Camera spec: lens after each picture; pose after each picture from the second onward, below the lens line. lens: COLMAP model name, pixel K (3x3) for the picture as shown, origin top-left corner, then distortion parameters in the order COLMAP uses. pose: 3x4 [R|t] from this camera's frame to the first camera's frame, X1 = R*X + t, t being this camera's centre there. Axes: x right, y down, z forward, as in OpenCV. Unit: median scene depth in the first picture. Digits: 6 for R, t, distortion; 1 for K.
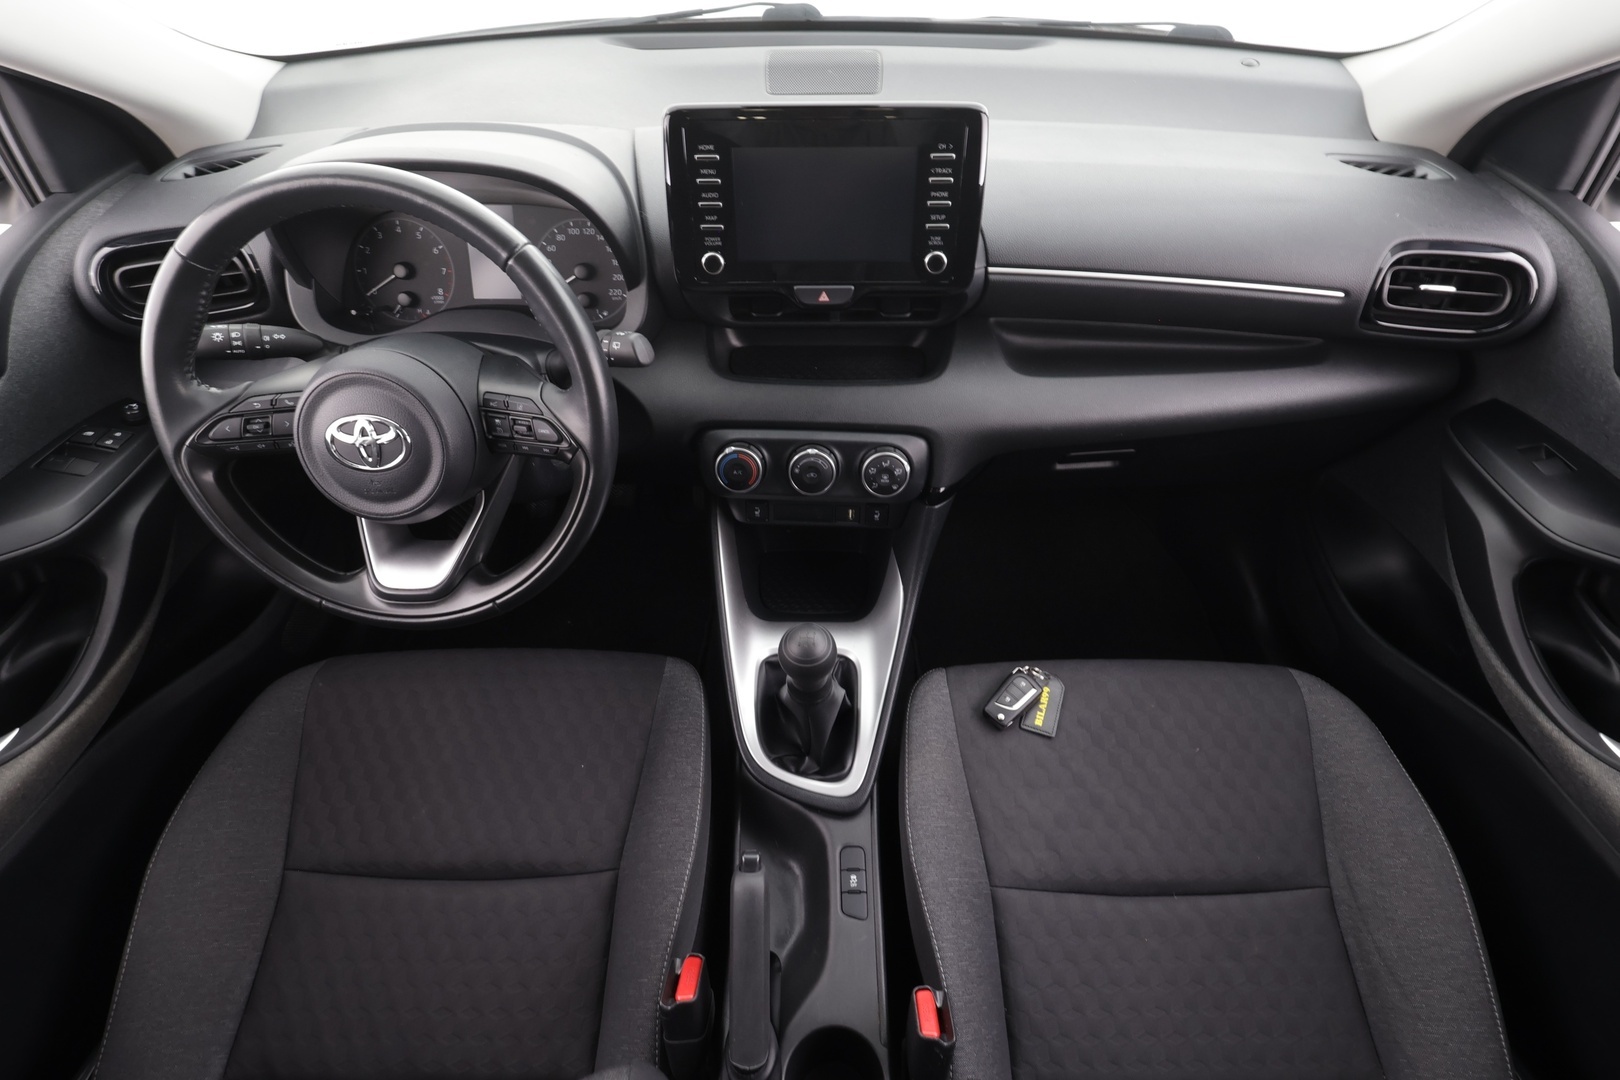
lens RADIAL K [[842.9, 0, 800.9], [0, 842.9, 542.4], [0, 0, 1]] dist [0.004719, -0.000374]
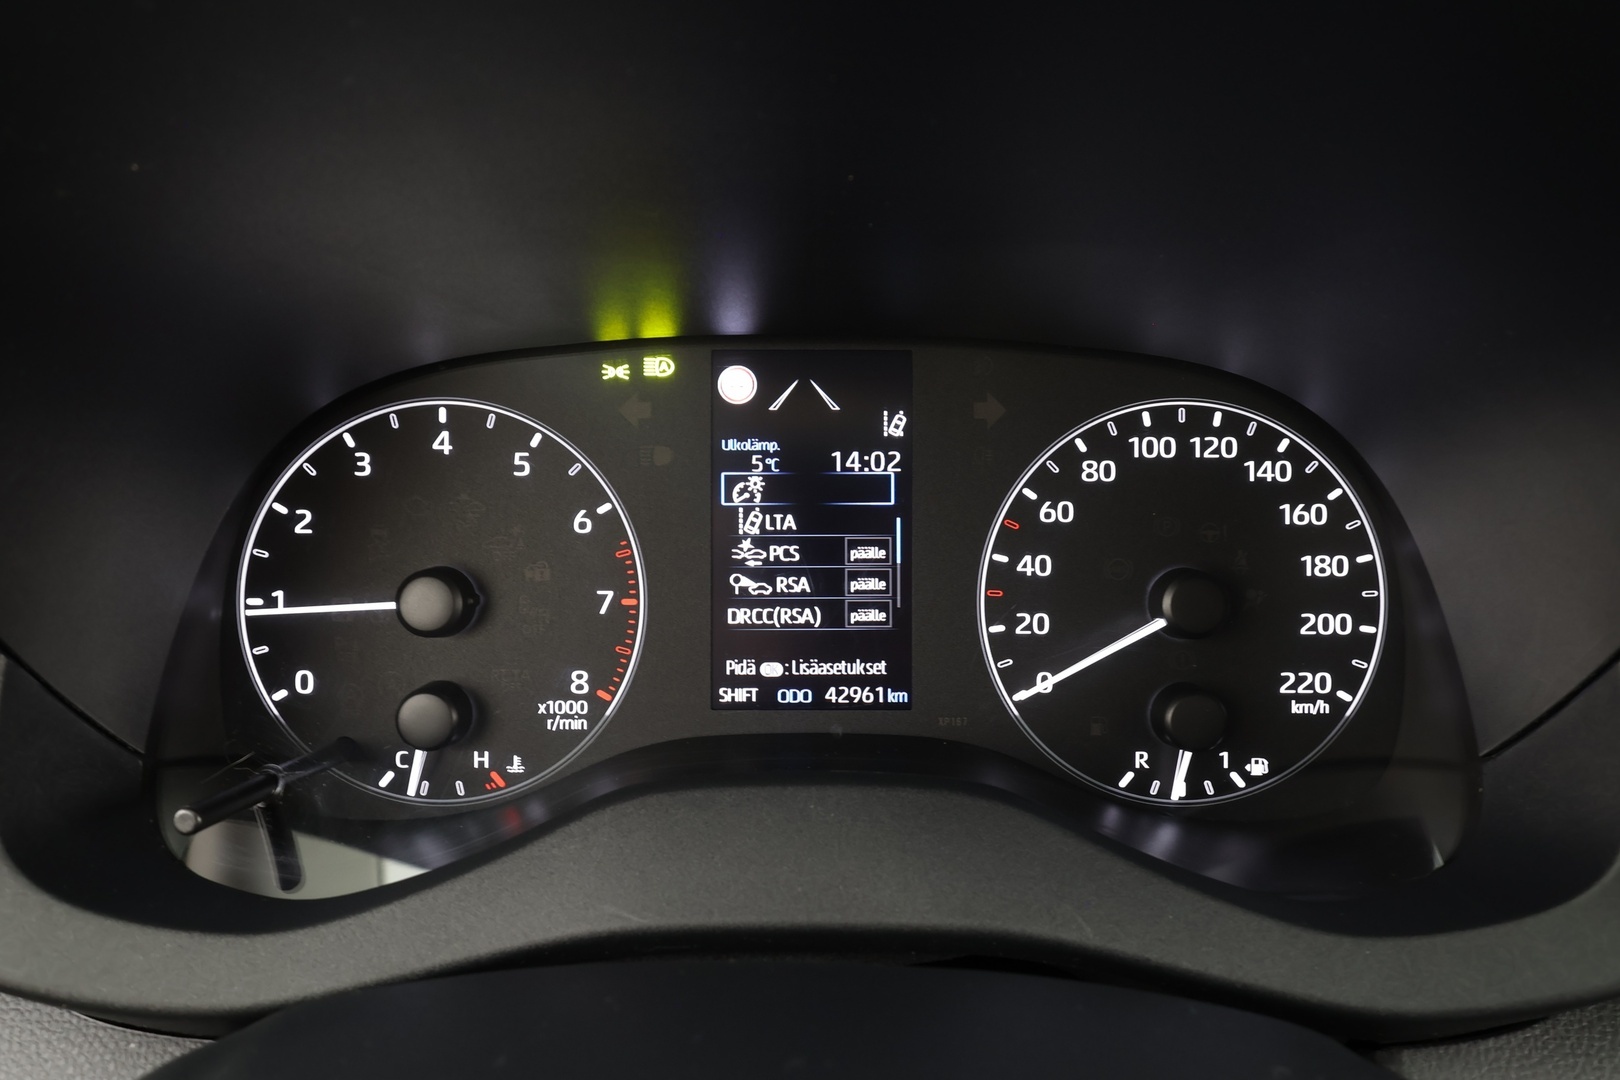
lens RADIAL K [[1005.0, 0, 816.3], [0, 1005.0, 544.1], [0, 0, 1]] dist [-0.008648, -0.000849]
pose [[0.999917, -0.001774, 0.012759, -0.399659], [0.005785, 0.946815, -0.321727, -0.266191], [-0.011510, 0.321774, 0.946746, 0.785998]]
